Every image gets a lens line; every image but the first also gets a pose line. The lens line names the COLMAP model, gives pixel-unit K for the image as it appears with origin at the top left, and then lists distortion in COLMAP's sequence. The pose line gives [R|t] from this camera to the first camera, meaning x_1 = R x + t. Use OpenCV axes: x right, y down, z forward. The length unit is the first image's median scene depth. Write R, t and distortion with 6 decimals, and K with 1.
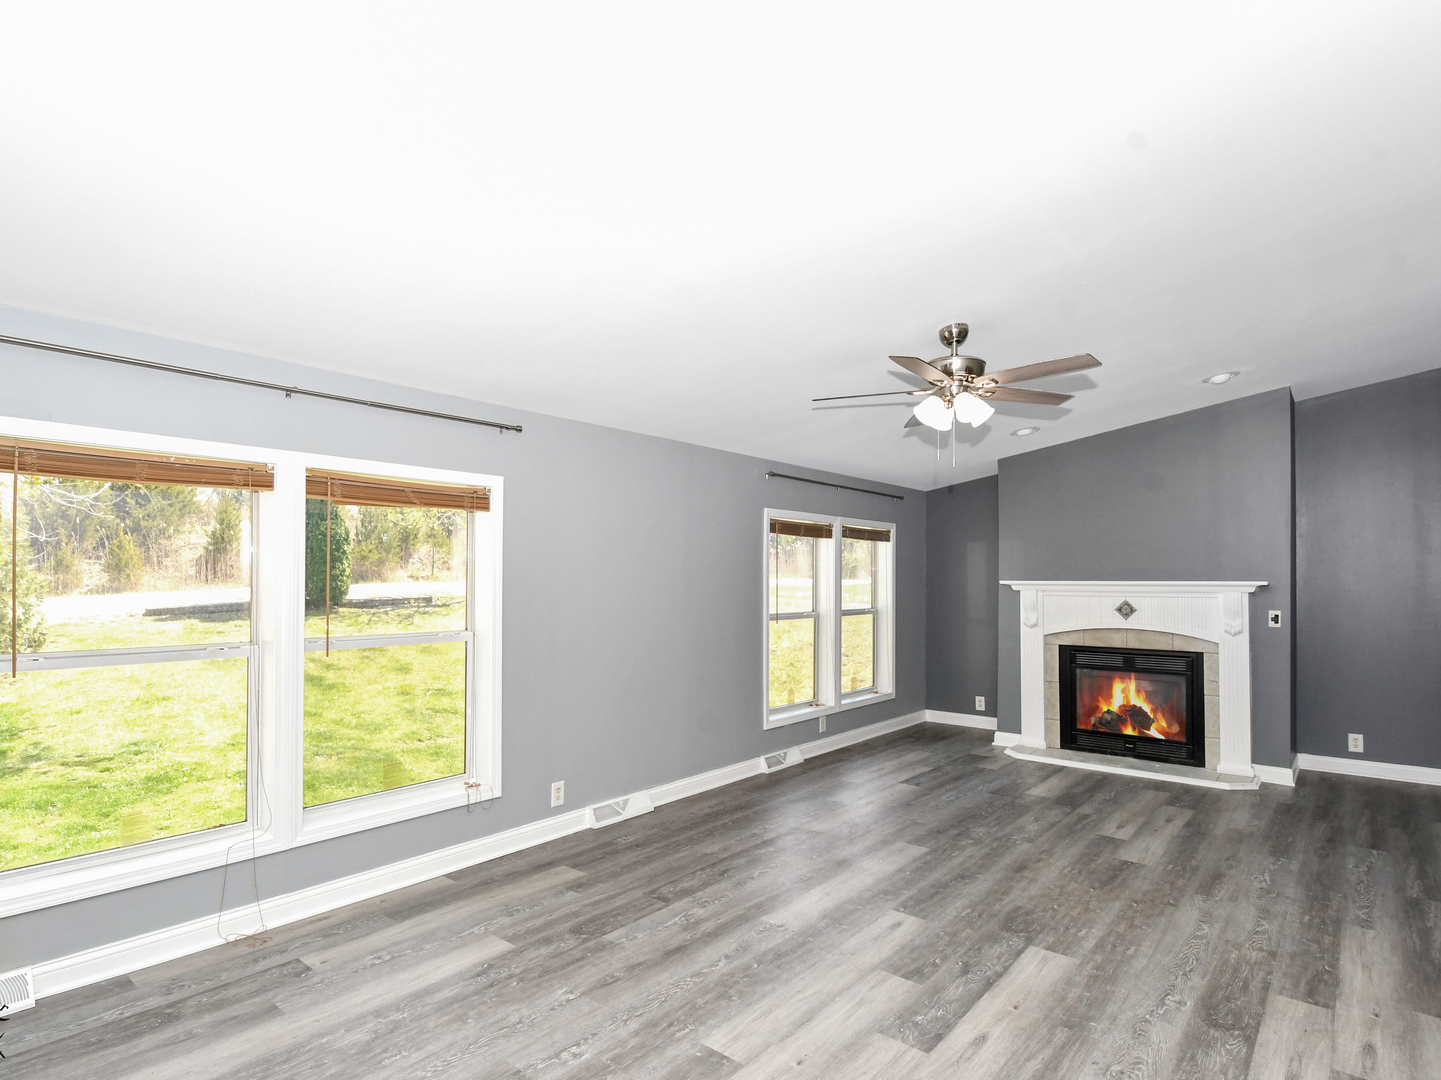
lens RADIAL K [[758.5, 0, 692.0], [0, 758.5, 563.7], [0, 0, 1]] dist [0.009001, -0.017658]
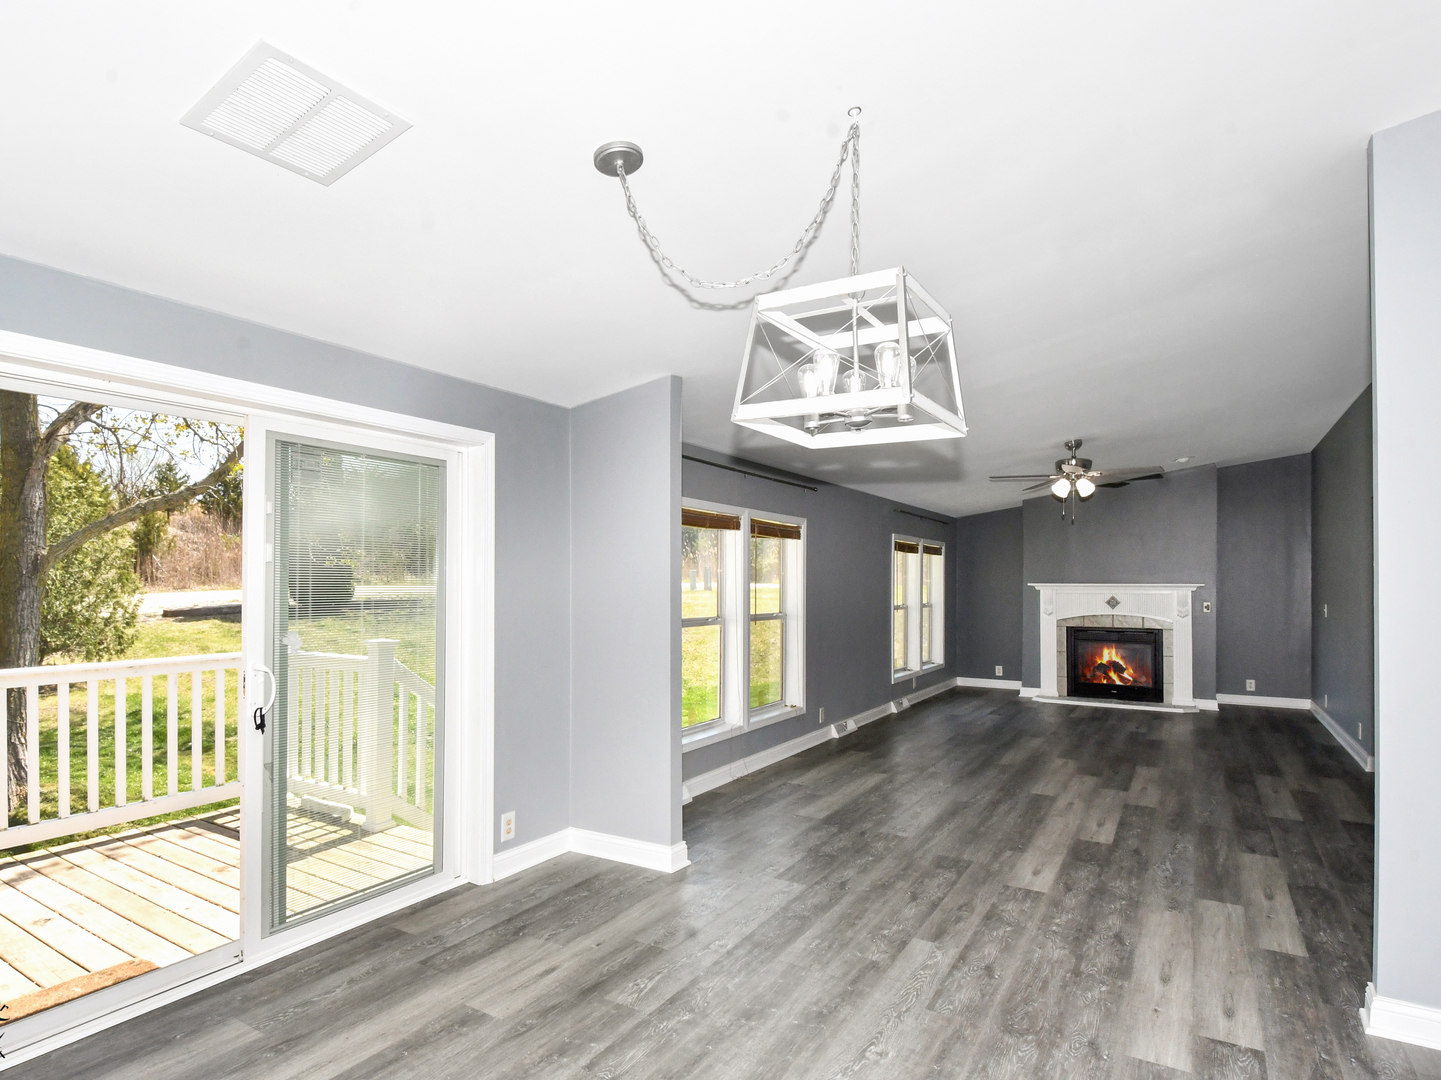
lens RADIAL K [[771.7, 0, 684.1], [0, 771.7, 572.5], [0, 0, 1]] dist [0.013878, -0.019855]
pose [[0.989336, 0.003957, 0.145598, -0.681585], [-0.004753, 0.999976, 0.005121, -0.004354], [-0.145574, -0.005758, 0.989331, -0.550767]]
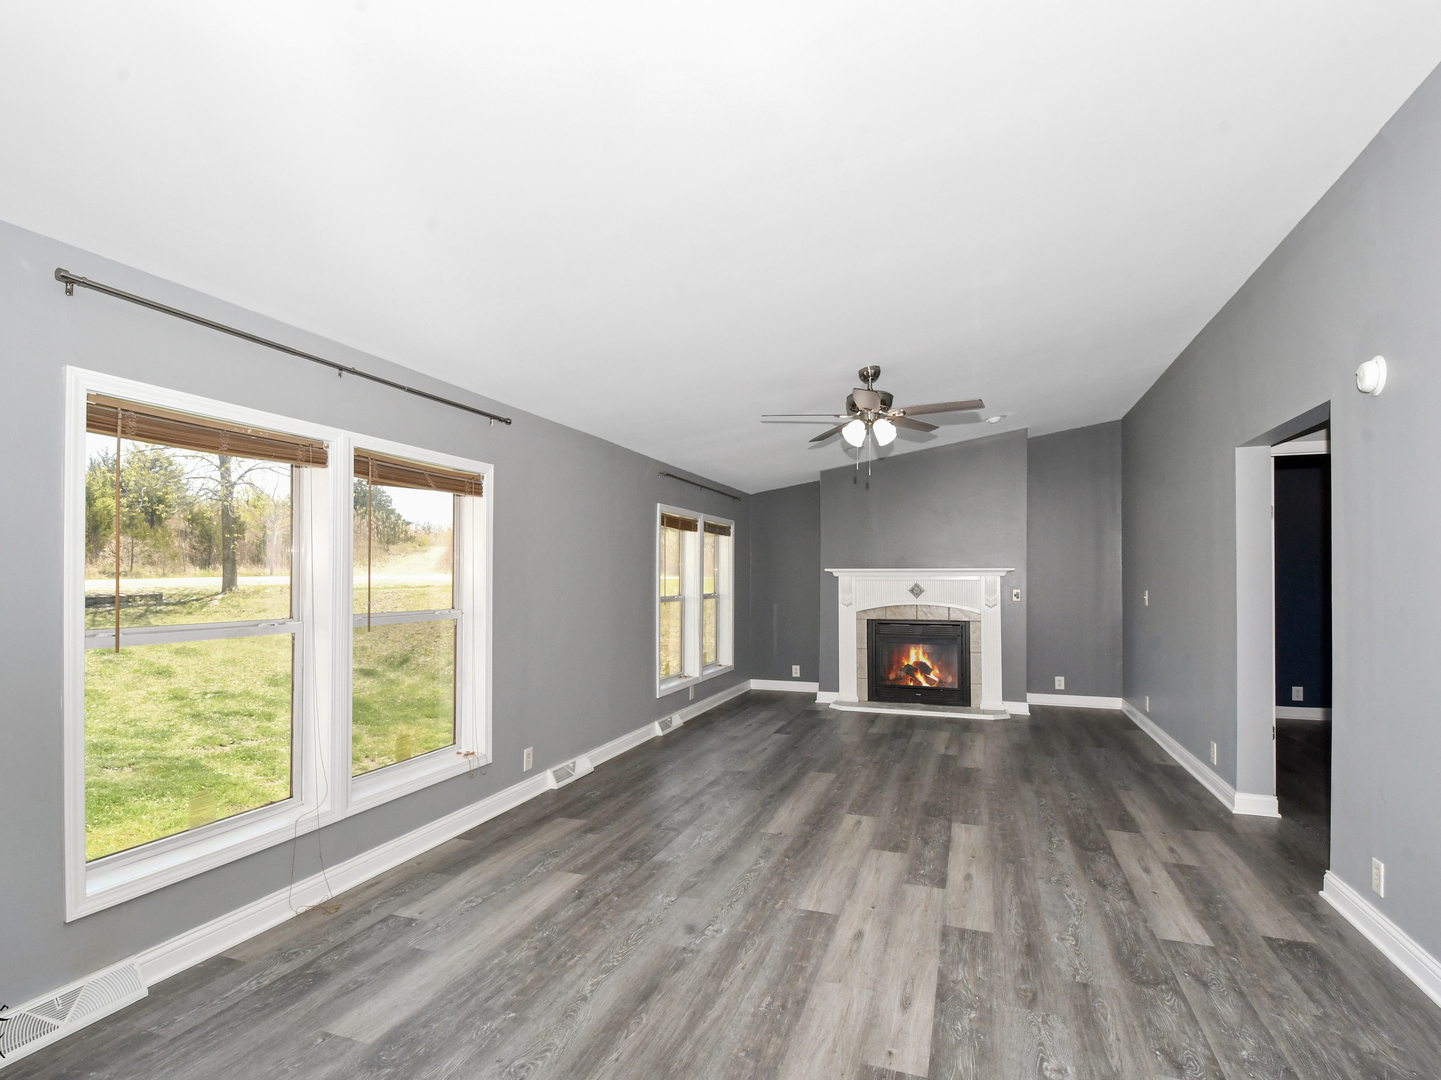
lens RADIAL K [[733.2, 0, 683.5], [0, 733.2, 562.6], [0, 0, 1]] dist [-0.001233, -0.001024]
pose [[0.939624, 0.004998, 0.342172, -0.318554], [-0.005291, 0.999986, -0.000076, 0.020163], [-0.342168, -0.001739, 0.939637, -0.060331]]
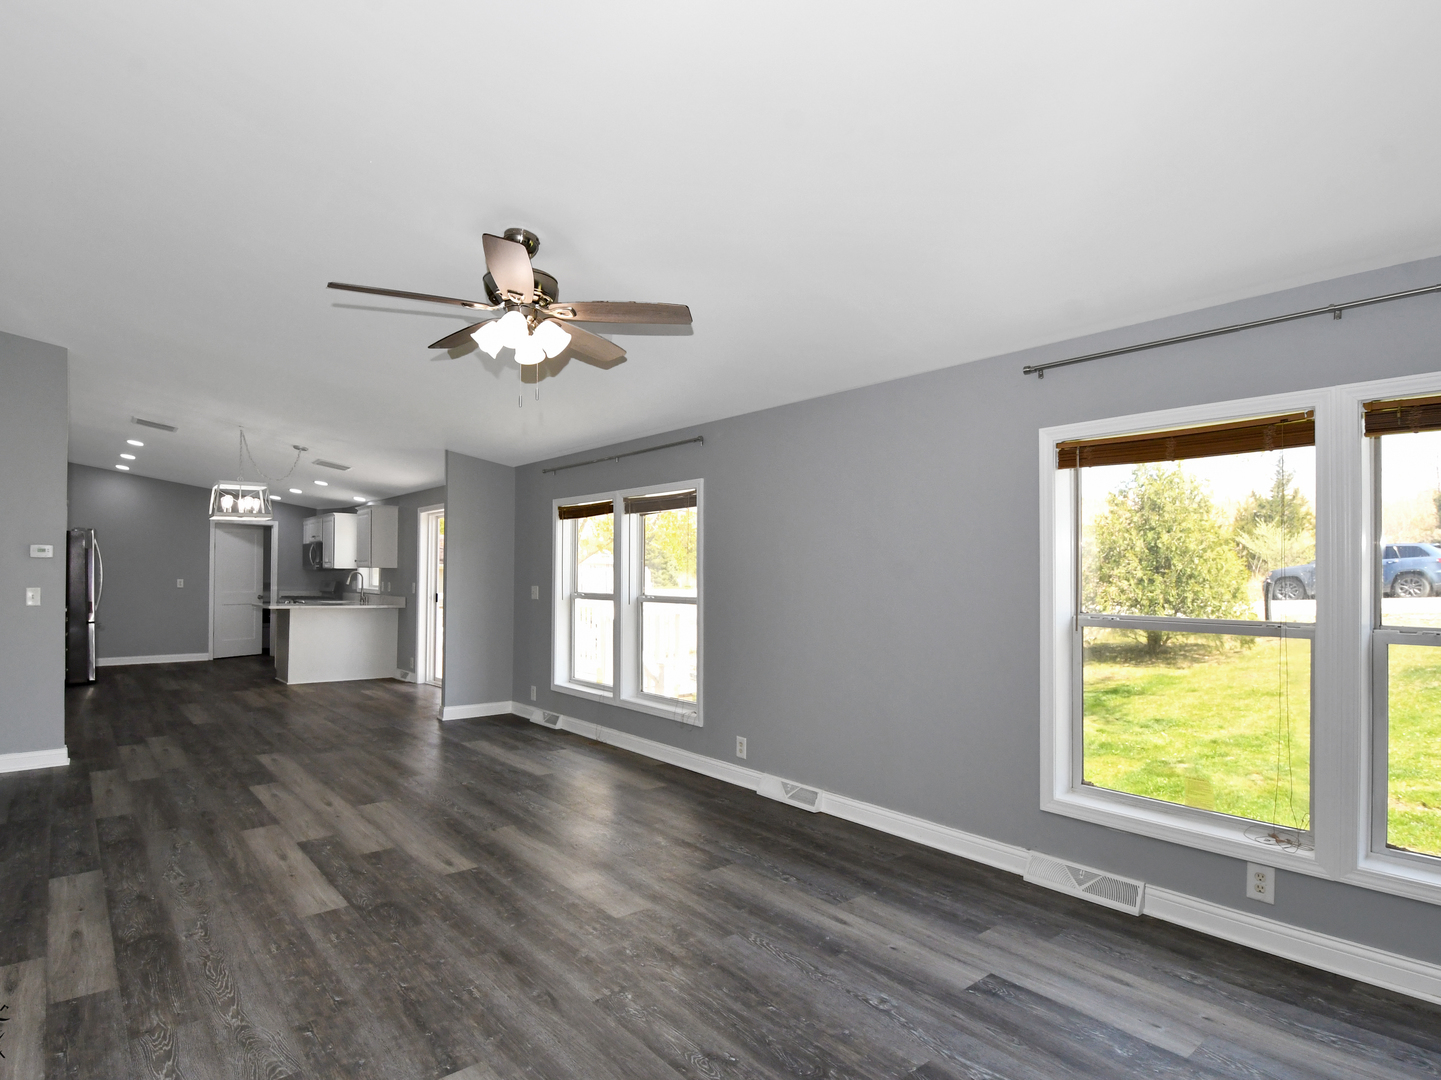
lens RADIAL K [[779.3, 0, 719.0], [0, 779.3, 550.7], [0, 0, 1]] dist [0.016045, -0.020463]
pose [[-0.141405, -0.031684, -0.989445, 0.950808], [0.014187, 0.999320, -0.034028, 0.048979], [0.989850, -0.018849, -0.140860, 1.098425]]
